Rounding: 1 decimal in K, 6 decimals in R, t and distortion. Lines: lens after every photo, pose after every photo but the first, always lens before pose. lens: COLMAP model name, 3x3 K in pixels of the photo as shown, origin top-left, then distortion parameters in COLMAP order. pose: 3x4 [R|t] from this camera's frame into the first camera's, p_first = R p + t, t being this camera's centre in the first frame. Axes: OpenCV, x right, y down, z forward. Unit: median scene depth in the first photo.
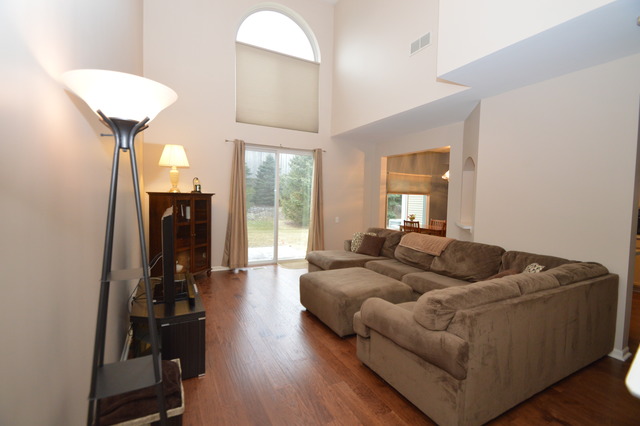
lens RADIAL K [[286.7, 0, 322.2], [0, 286.7, 211.3], [0, 0, 1]] dist [-0.001988, -0.000894]
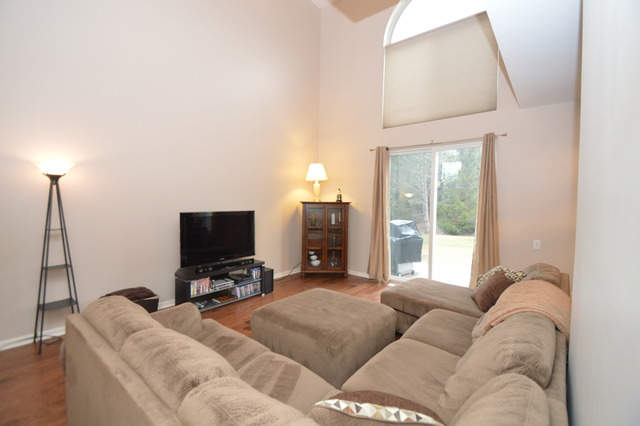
lens RADIAL K [[286.7, 0, 309.4], [0, 286.7, 215.0], [0, 0, 1]] dist [-0.001988, -0.000894]
pose [[0.359086, 0.027031, -0.932913, 0.591764], [-0.050888, 0.998661, 0.009349, -0.016547], [0.931916, 0.044117, 0.359980, 0.478567]]
